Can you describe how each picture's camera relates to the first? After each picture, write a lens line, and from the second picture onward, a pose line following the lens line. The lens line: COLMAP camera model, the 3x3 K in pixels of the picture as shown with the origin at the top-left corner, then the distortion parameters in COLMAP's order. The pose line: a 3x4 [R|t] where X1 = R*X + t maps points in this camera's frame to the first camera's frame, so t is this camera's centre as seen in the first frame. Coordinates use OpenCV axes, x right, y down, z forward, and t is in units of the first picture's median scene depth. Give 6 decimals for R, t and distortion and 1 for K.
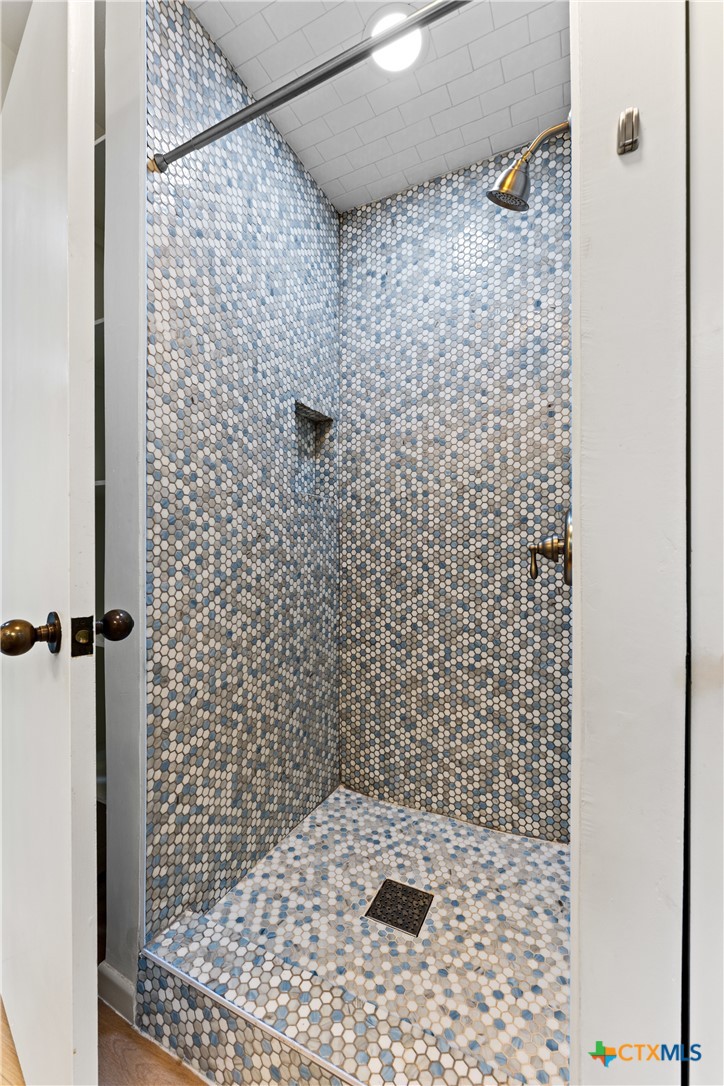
lens RADIAL K [[435.8, 0, 361.9], [0, 435.8, 543.8], [0, 0, 1]] dist [-0.000276, -0.000925]
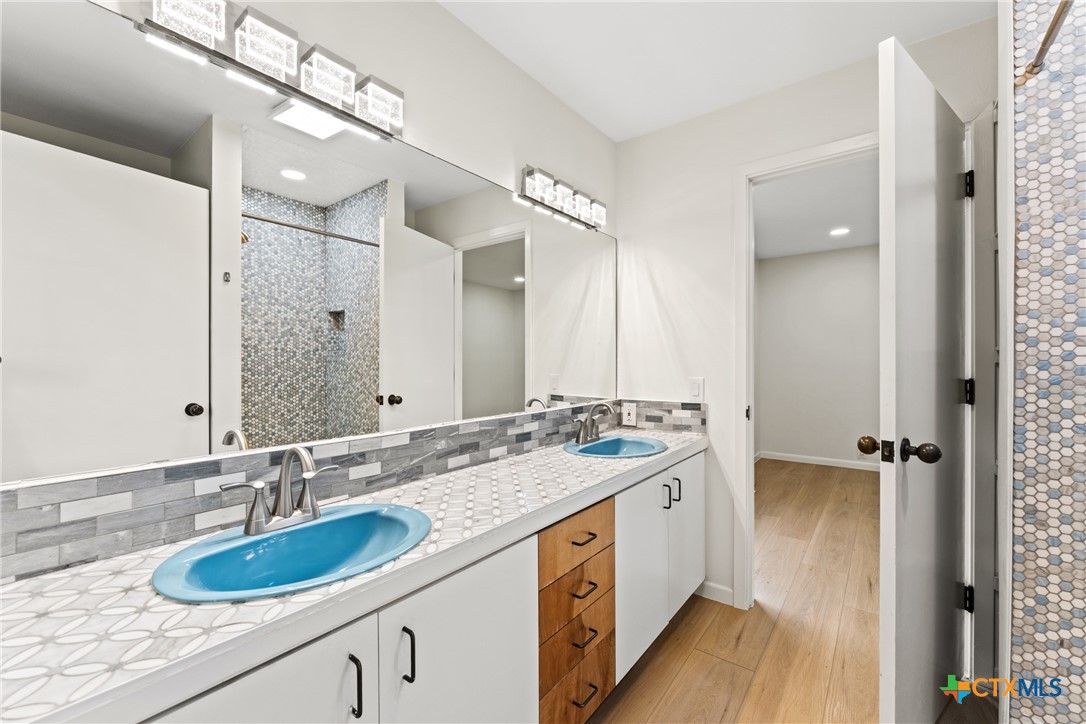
lens RADIAL K [[435.8, 0, 545.4], [0, 435.8, 362.9], [0, 0, 1]] dist [-0.000276, -0.000925]
pose [[-0.198928, 0.001201, -0.980013, 0.909451], [0.000162, 0.999999, 0.001193, -0.103293], [0.980014, 0.000079, -0.198928, -0.027176]]
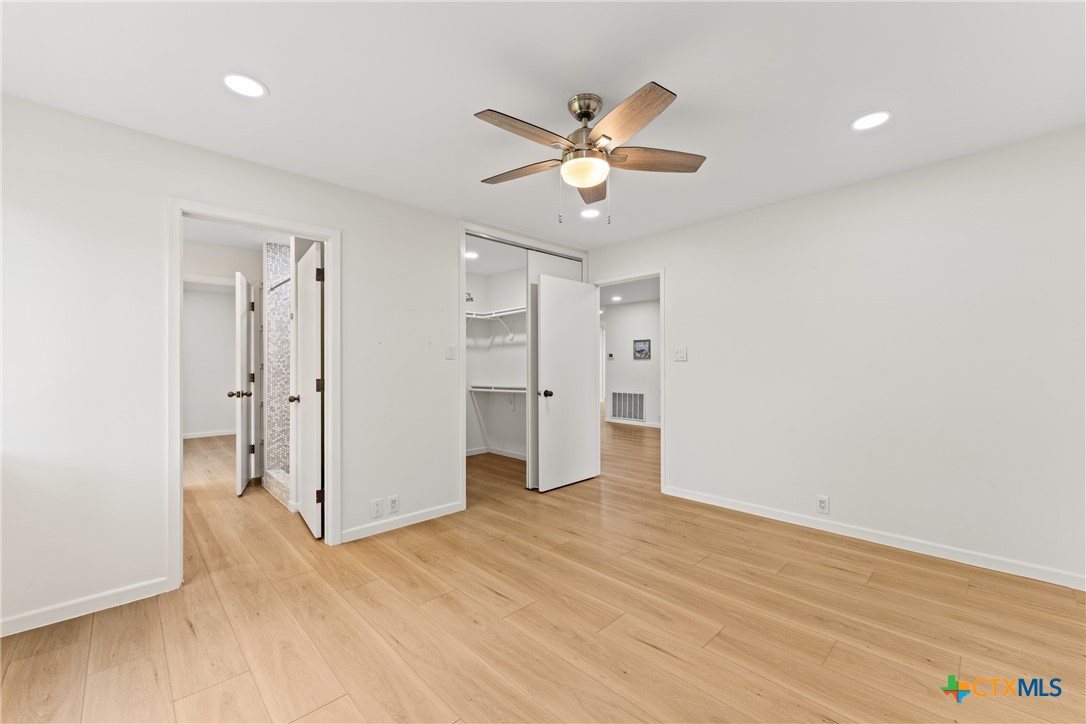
lens RADIAL K [[435.8, 0, 545.6], [0, 435.8, 363.4], [0, 0, 1]] dist [-0.000276, -0.000925]
pose [[0.939821, -0.004701, -0.341635, 3.518777], [0.003963, 0.999988, -0.002858, -0.122917], [0.341644, 0.001332, 0.939828, -2.095976]]
